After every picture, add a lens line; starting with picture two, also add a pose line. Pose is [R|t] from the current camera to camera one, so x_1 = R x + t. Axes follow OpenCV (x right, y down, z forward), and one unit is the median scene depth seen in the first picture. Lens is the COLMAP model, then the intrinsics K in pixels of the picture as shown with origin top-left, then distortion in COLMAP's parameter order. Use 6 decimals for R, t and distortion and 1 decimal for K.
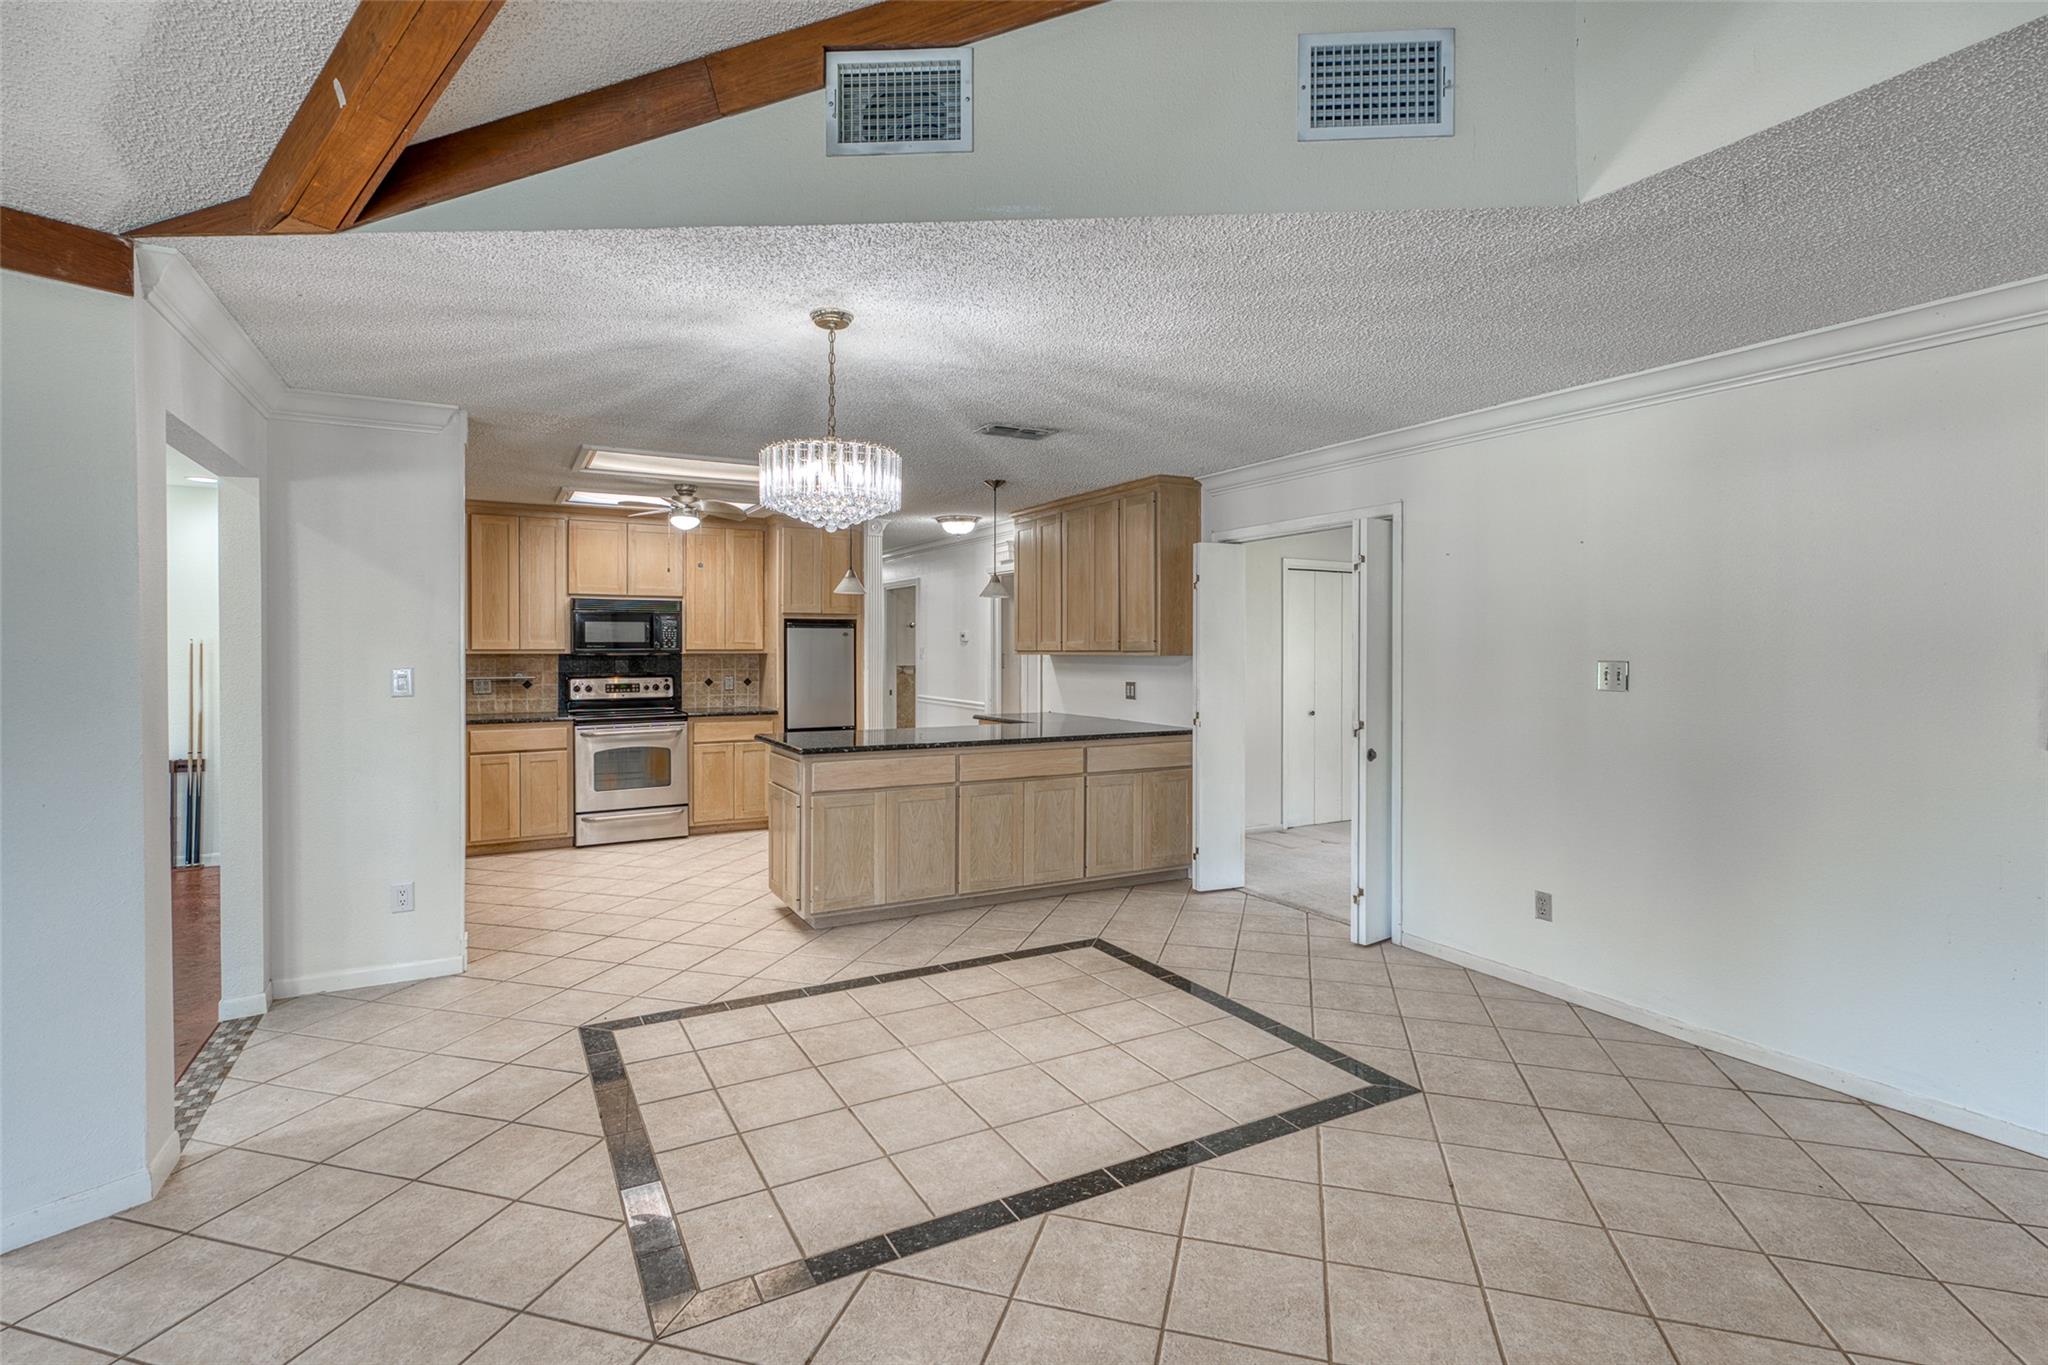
lens RADIAL K [[966.9, 0, 997.6], [0, 966.9, 658.8], [0, 0, 1]] dist [0.008006, -0.001395]
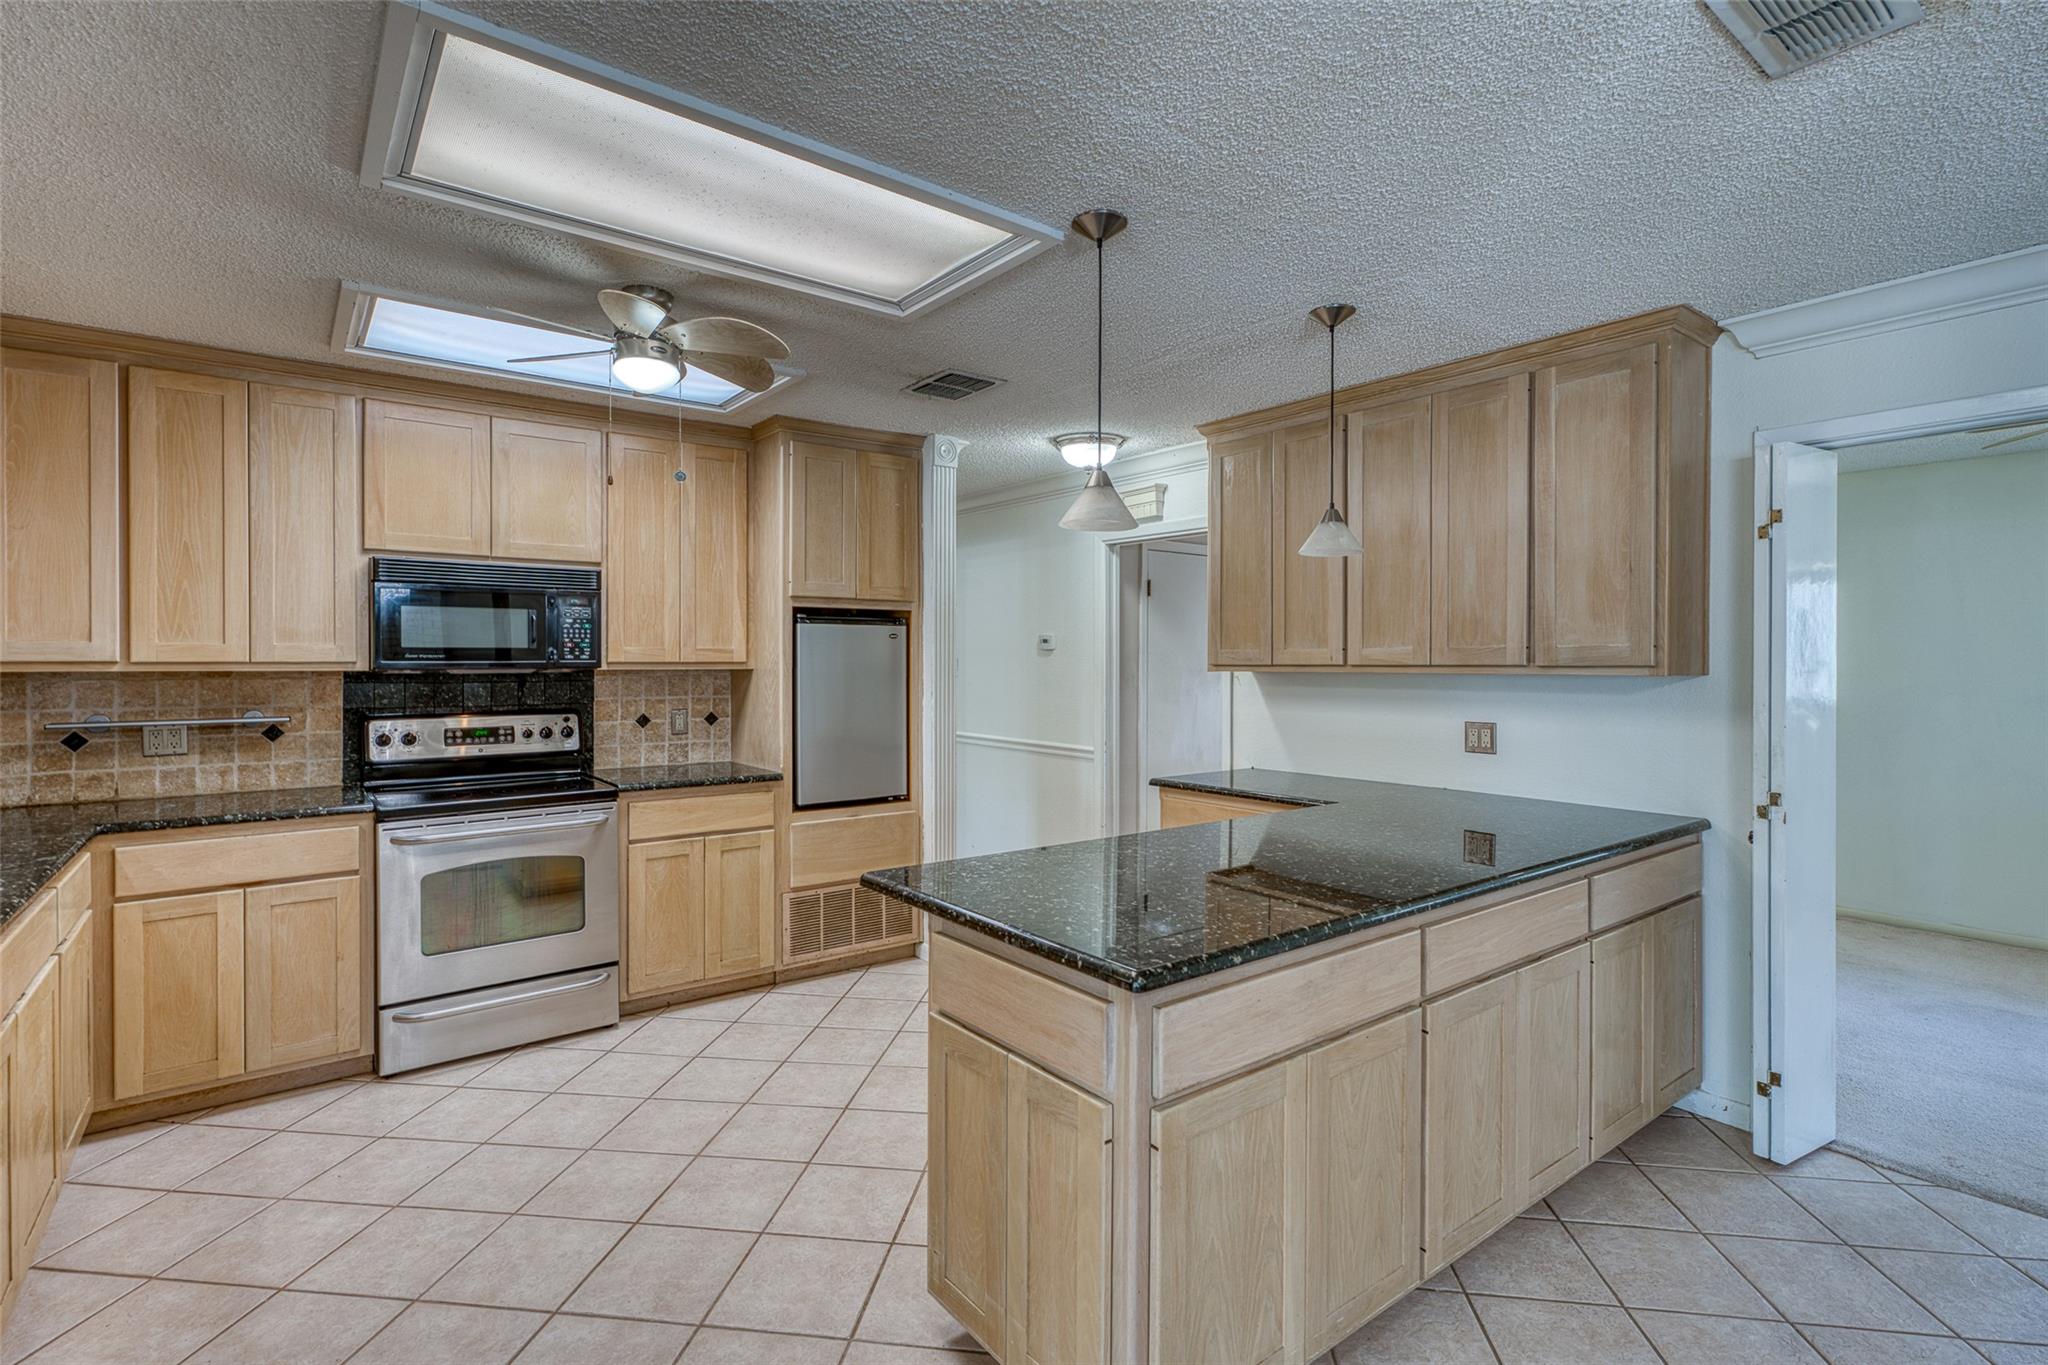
lens RADIAL K [[966.9, 0, 1011.5], [0, 966.9, 667.4], [0, 0, 1]] dist [0.008006, -0.001395]
pose [[0.987219, -0.001172, 0.159366, -0.194928], [0.001424, 0.999998, -0.001470, -0.005783], [-0.159364, 0.001678, 0.987219, 0.456314]]
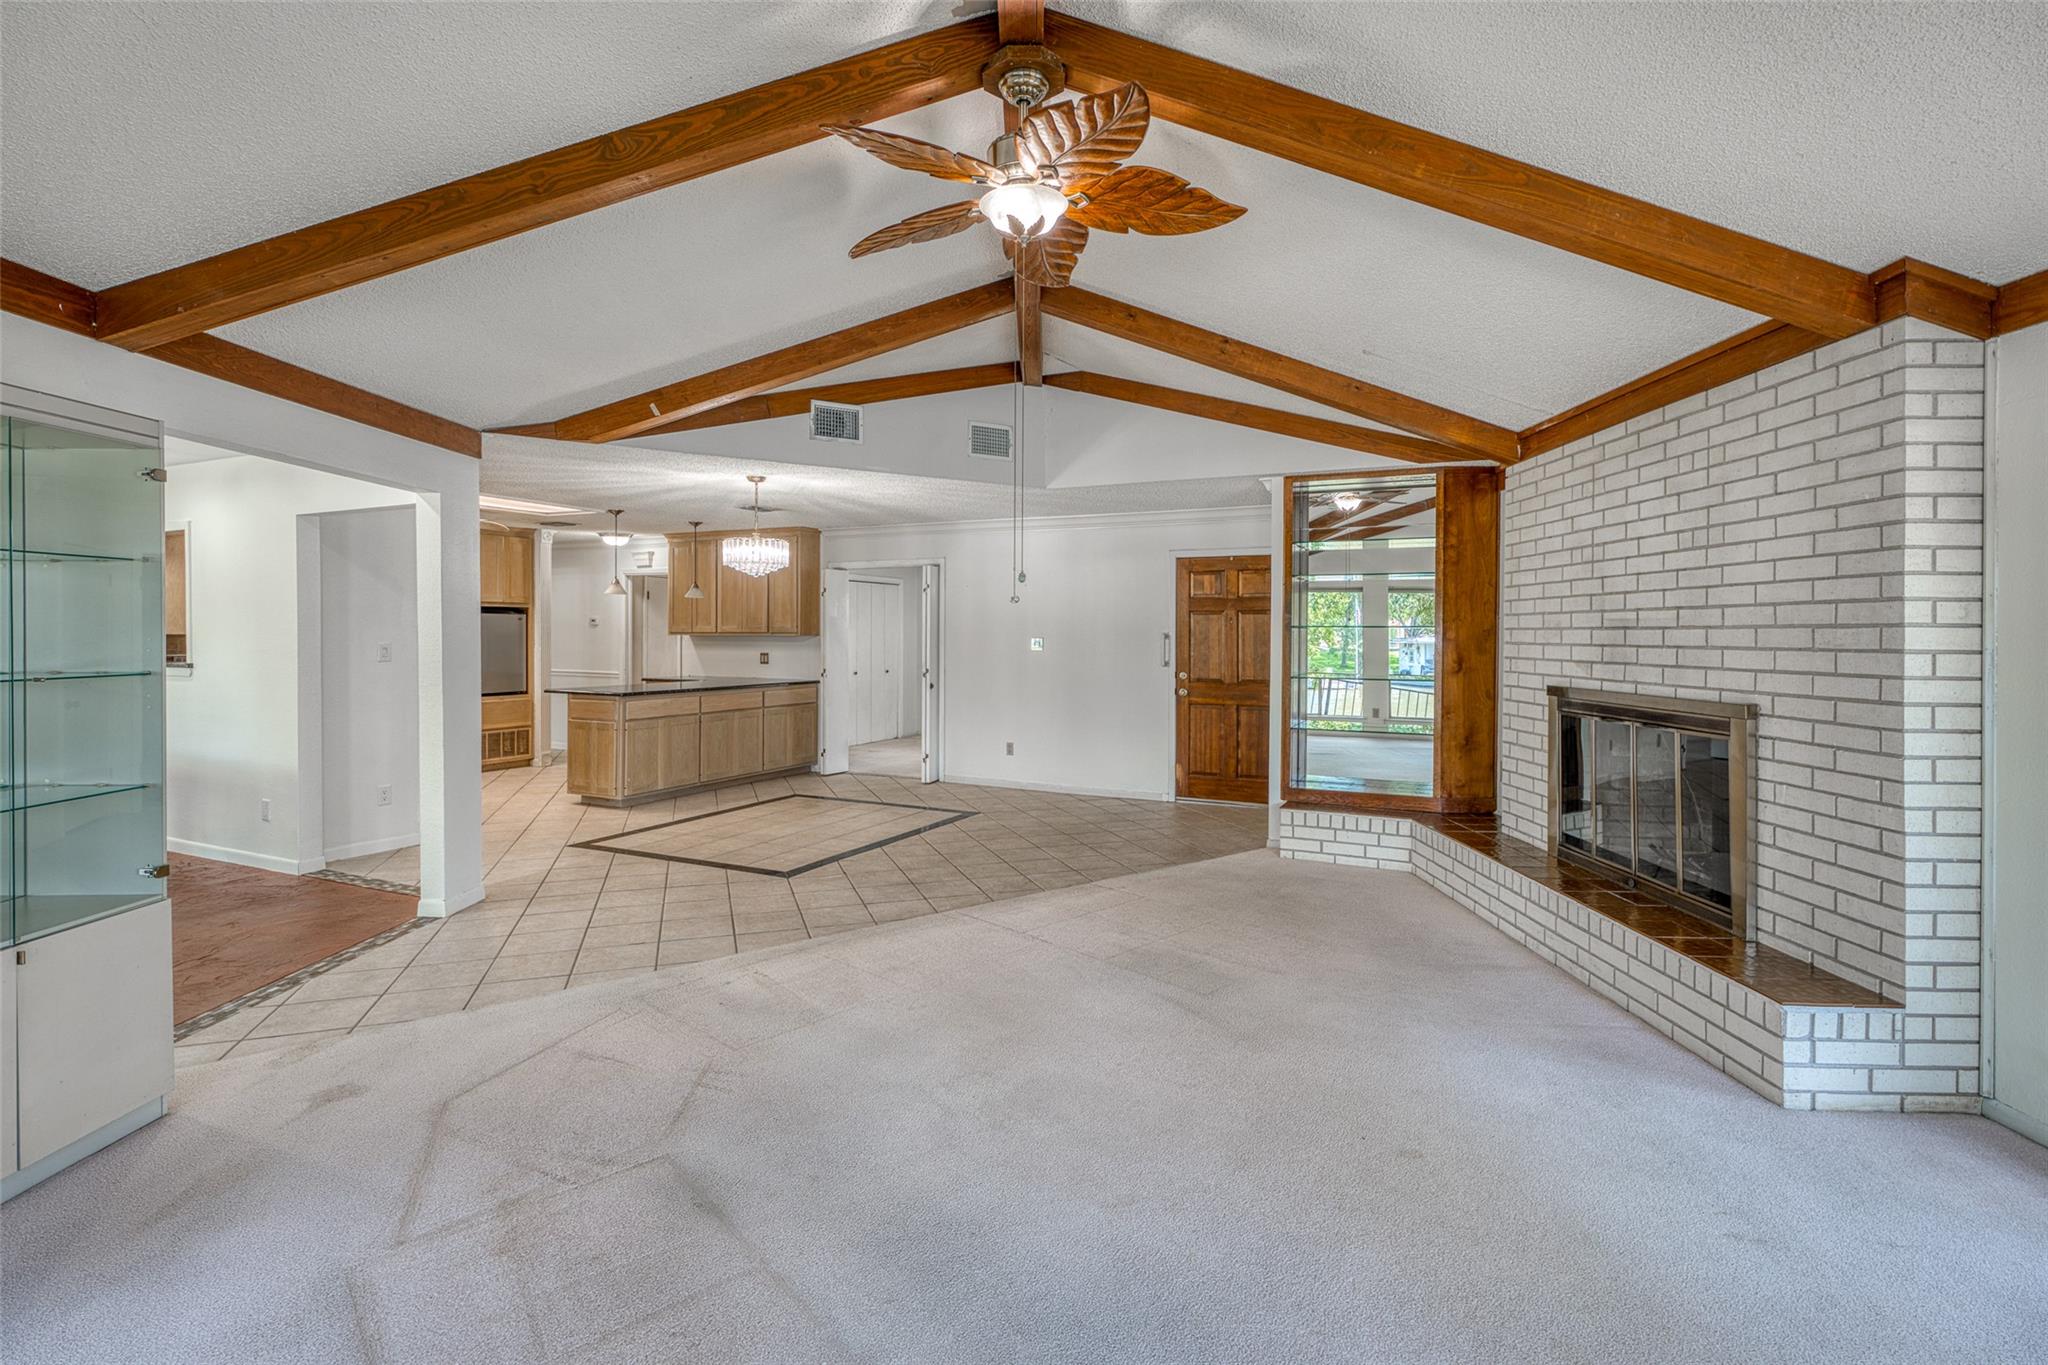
lens RADIAL K [[966.9, 0, 1015.4], [0, 966.9, 635.6], [0, 0, 1]] dist [0.008006, -0.001395]
pose [[0.814838, 0.001248, 0.579687, -0.396786], [0.001010, 0.999993, -0.003573, 0.002373], [-0.579687, 0.003497, 0.814832, -0.453768]]
